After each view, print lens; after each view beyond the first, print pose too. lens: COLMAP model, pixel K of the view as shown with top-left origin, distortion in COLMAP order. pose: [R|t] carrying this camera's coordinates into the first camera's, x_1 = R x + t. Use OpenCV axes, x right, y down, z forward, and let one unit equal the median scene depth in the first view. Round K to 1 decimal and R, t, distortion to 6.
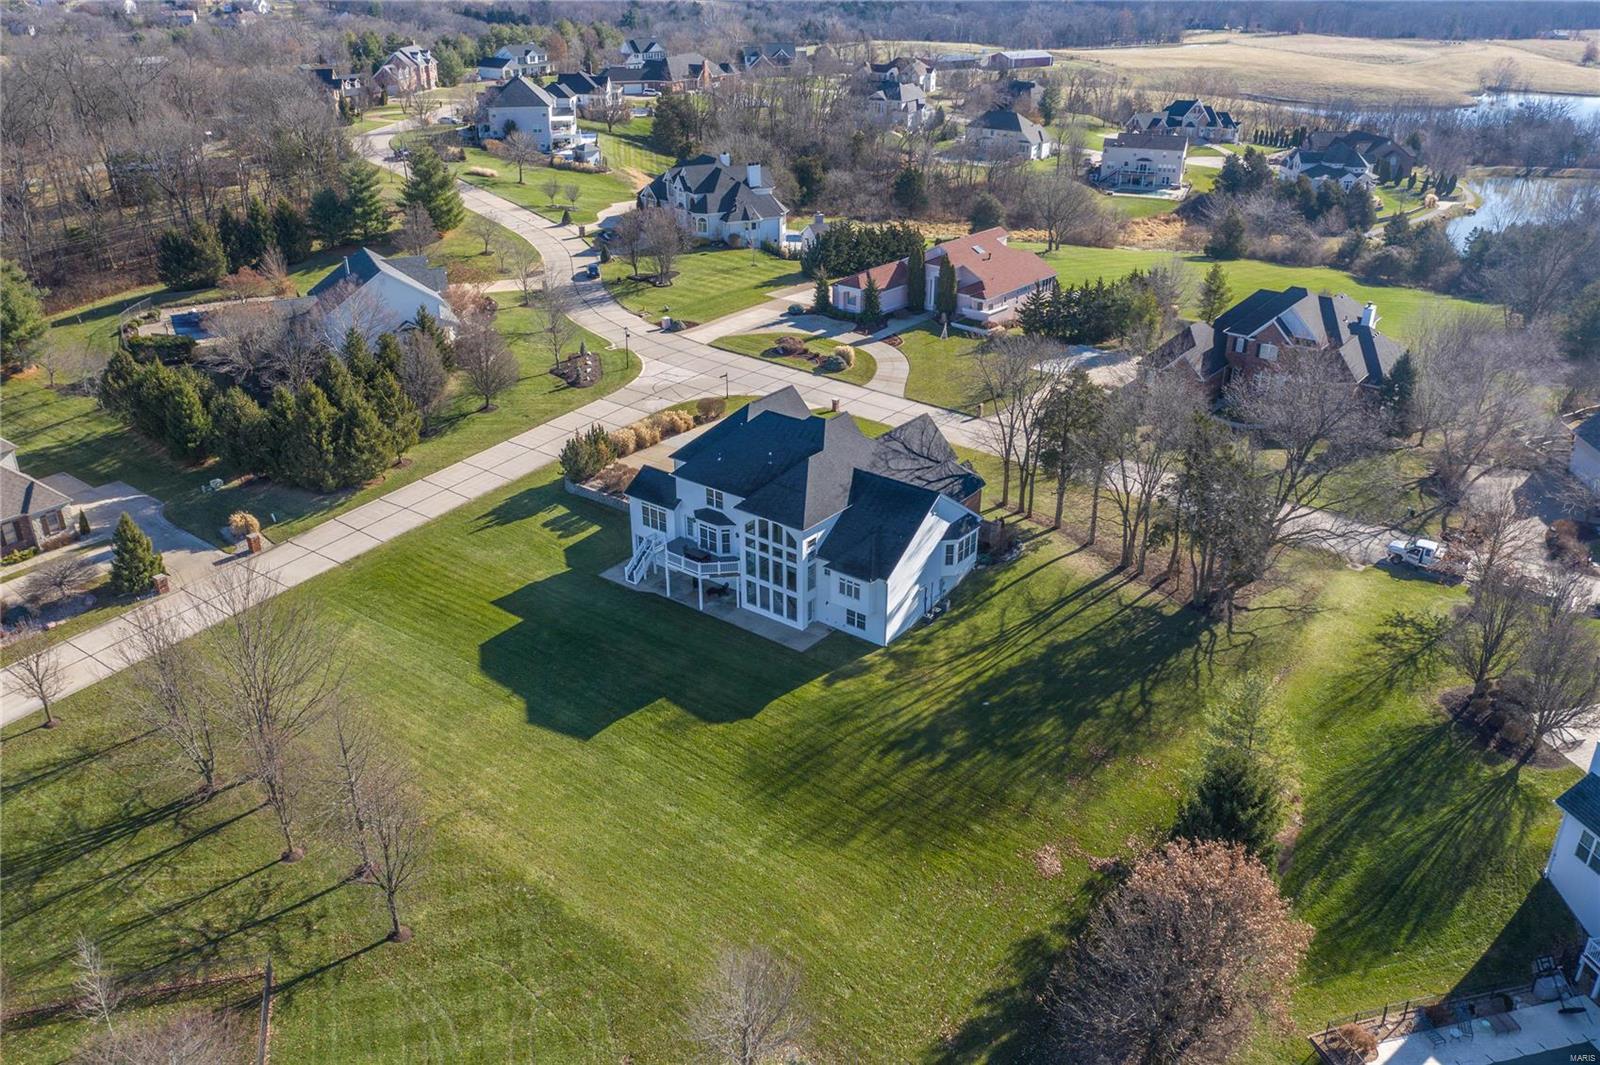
lens RADIAL K [[1260.7, 0, 800.0], [0, 1260.7, 532.5], [0, 0, 1]] dist [-0.023324, 0.006223]
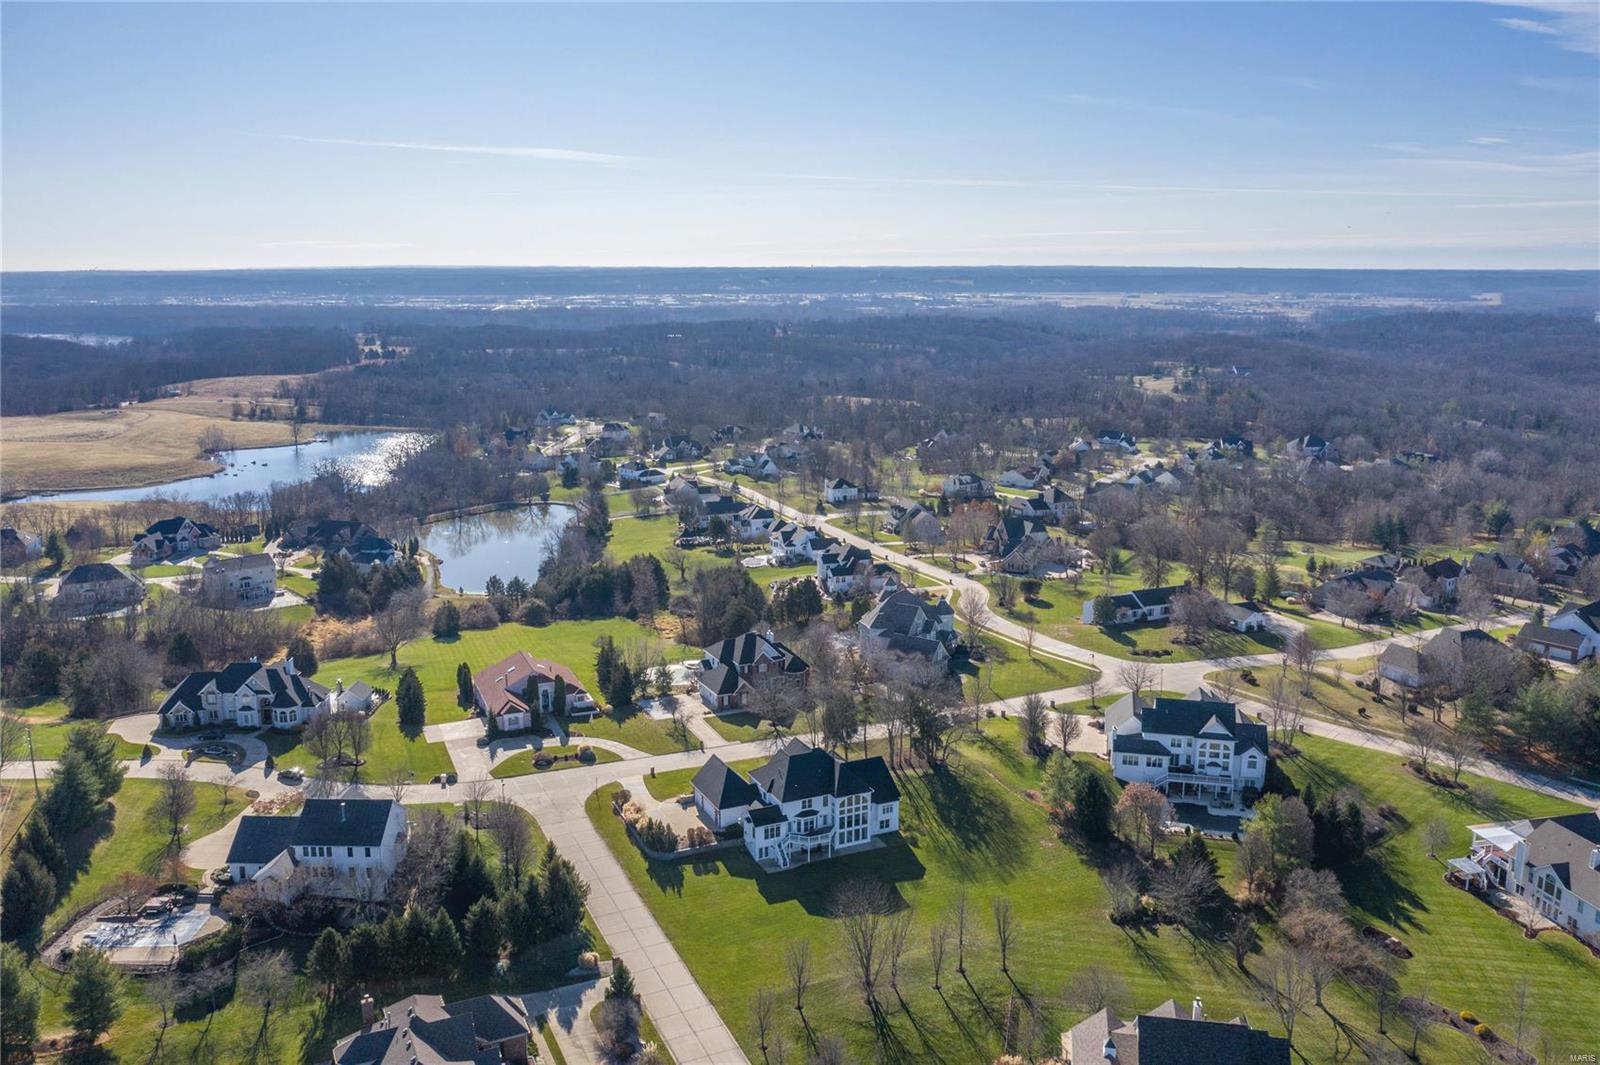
lens RADIAL K [[1283.3, 0, 800.0], [0, 1283.3, 532.5], [0, 0, 1]] dist [-0.021945, 0.007049]
pose [[0.452730, -0.183499, 0.872561, -1.550261], [0.384347, 0.923174, -0.005277, -0.366560], [-0.804557, 0.337755, 0.488476, -0.096398]]
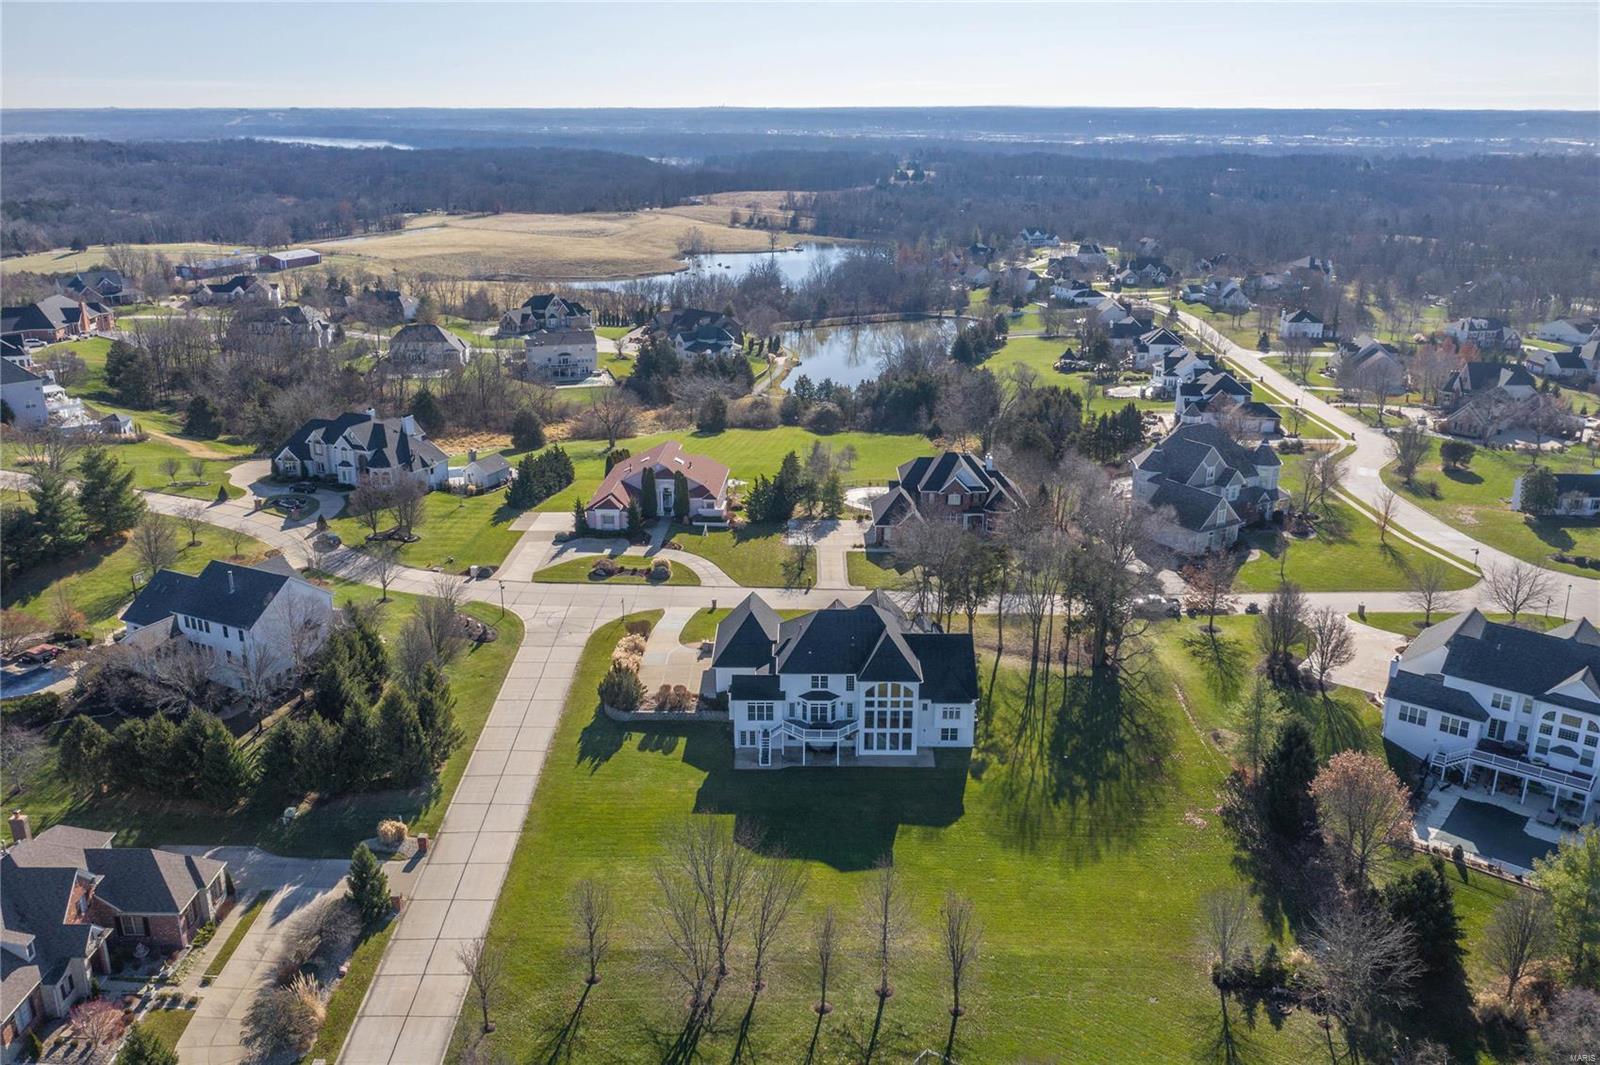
lens RADIAL K [[1283.3, 0, 800.0], [0, 1283.3, 532.5], [0, 0, 1]] dist [-0.021945, 0.007049]
pose [[0.792892, -0.192169, 0.578267, -0.745291], [0.261096, 0.964586, -0.037453, -0.119026], [-0.550591, 0.180679, 0.814987, -0.104185]]
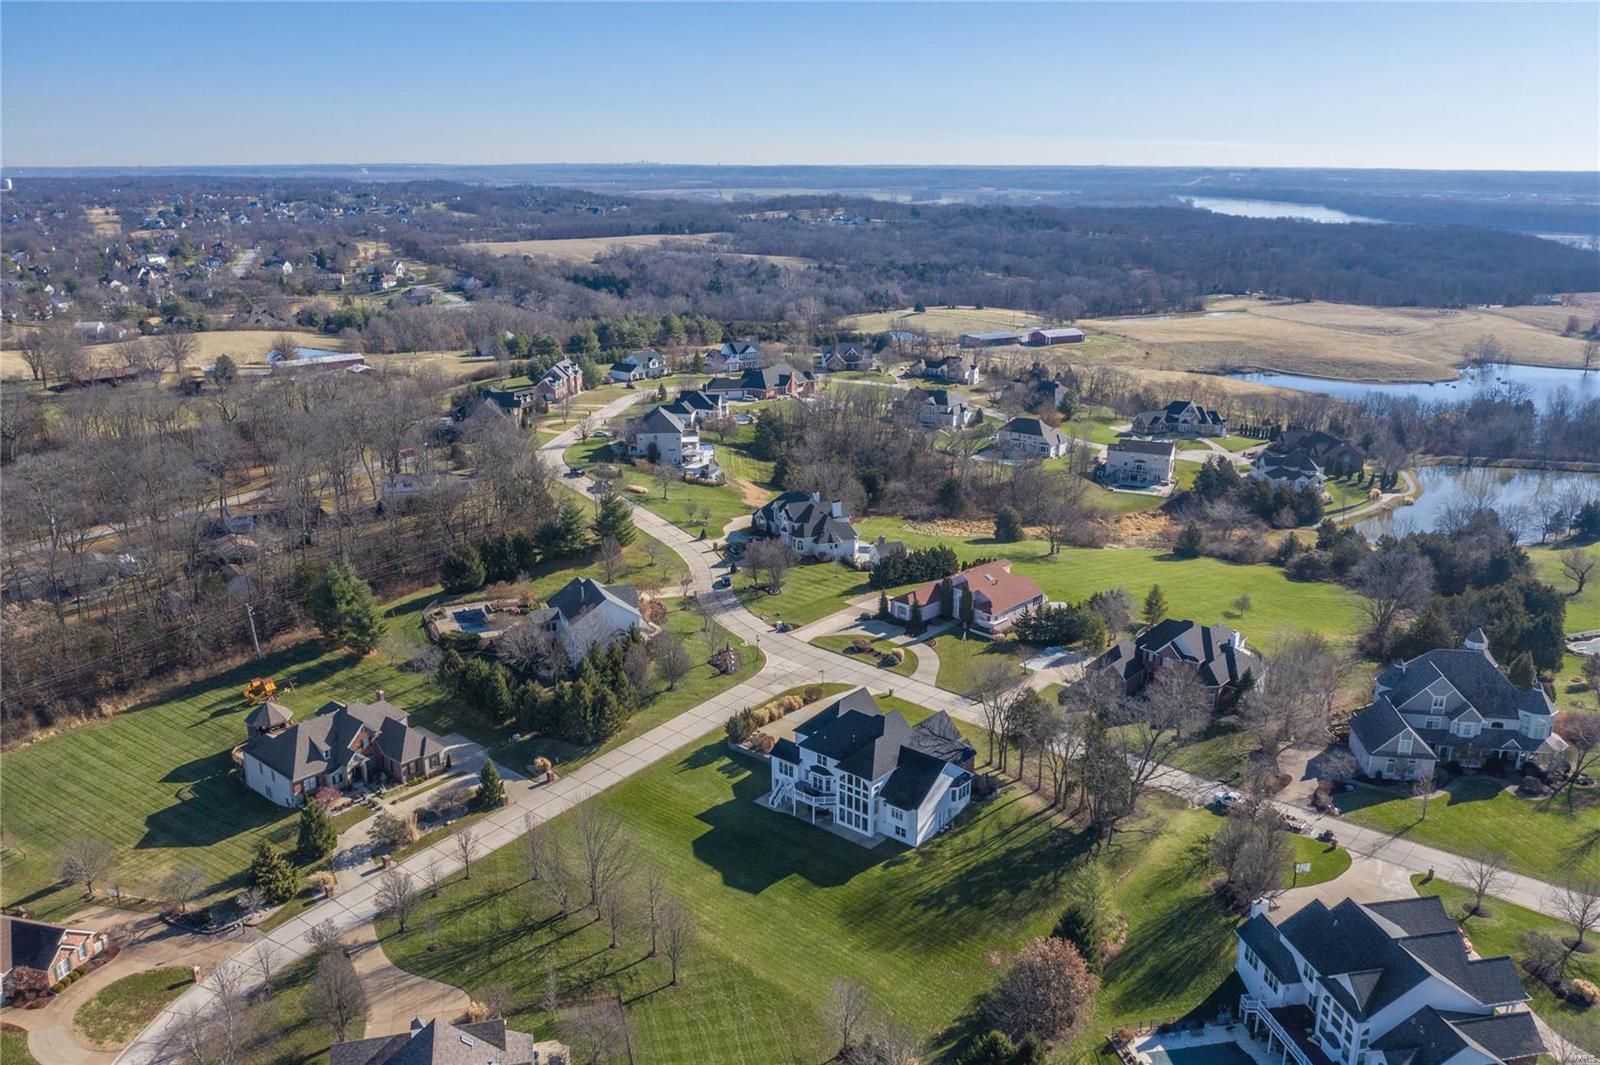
lens RADIAL K [[1260.7, 0, 800.0], [0, 1260.7, 532.5], [0, 0, 1]] dist [-0.023324, 0.006223]
pose [[0.998771, 0.015407, -0.047103, -0.017893], [-0.022622, 0.987388, -0.156698, -0.057982], [0.044094, 0.157571, 0.986523, -0.722339]]
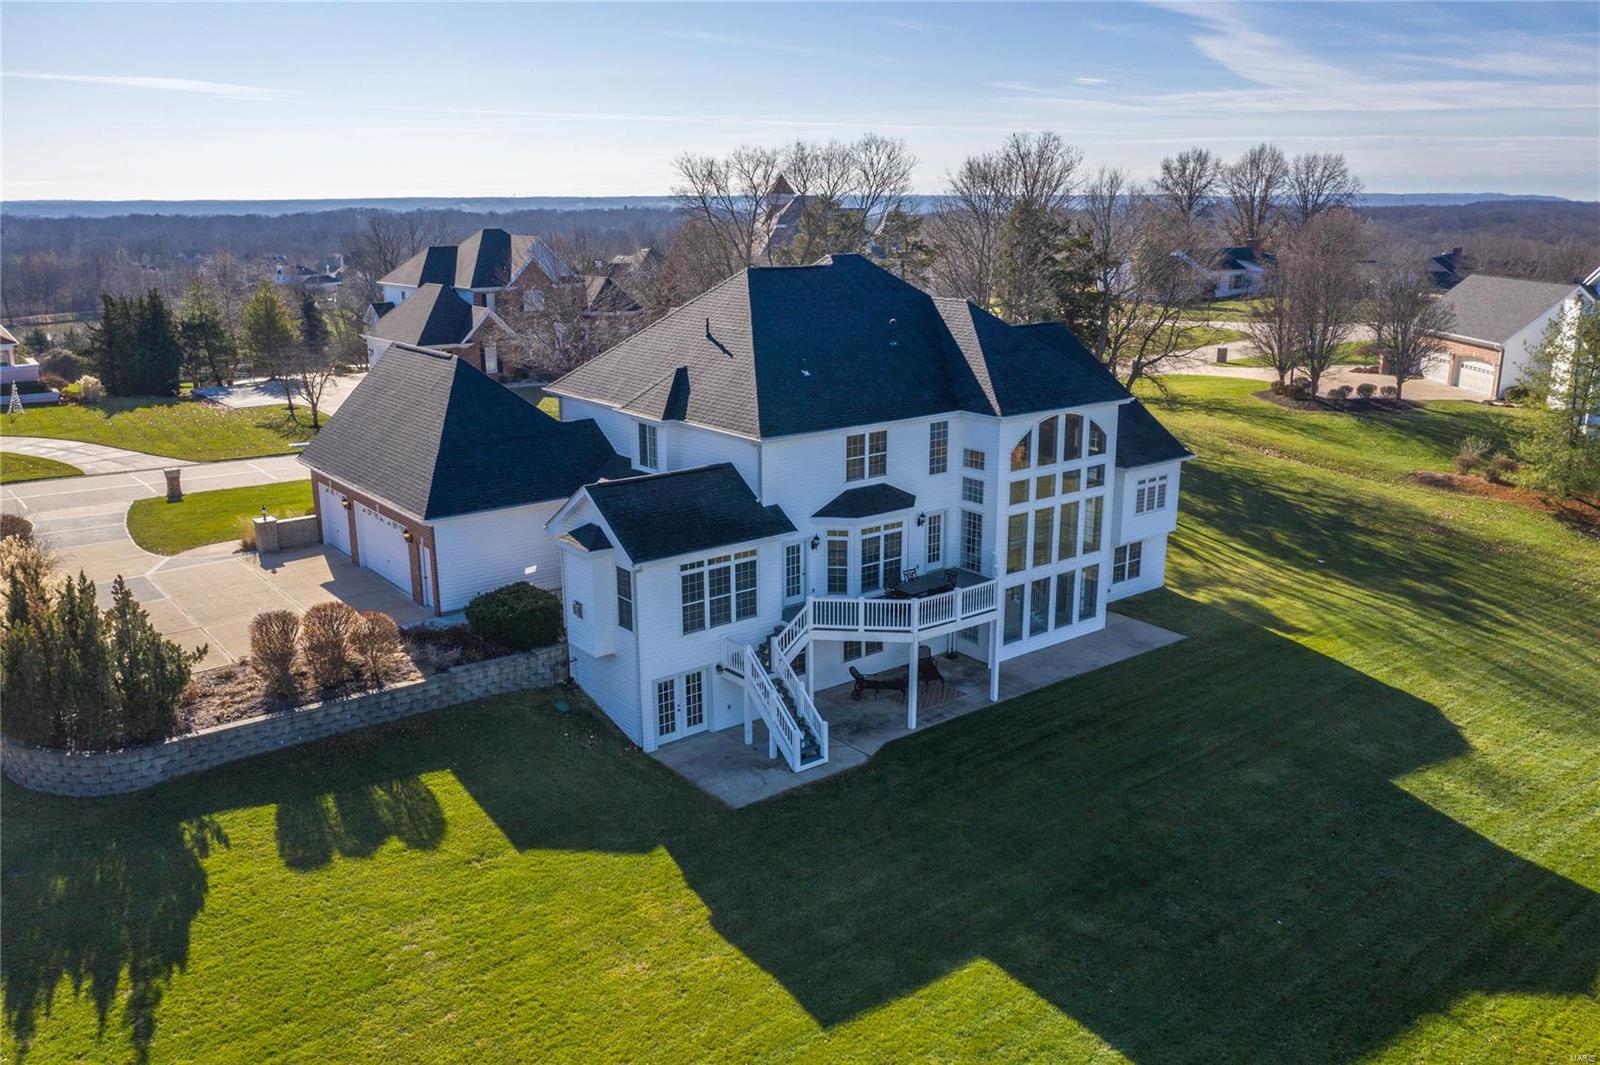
lens RADIAL K [[1260.7, 0, 800.0], [0, 1260.7, 532.5], [0, 0, 1]] dist [-0.023324, 0.006223]
pose [[0.242539, -0.250689, 0.937192, -0.407899], [0.422440, 0.896933, 0.130596, -0.059198], [-0.873338, 0.364233, 0.323443, 0.801630]]
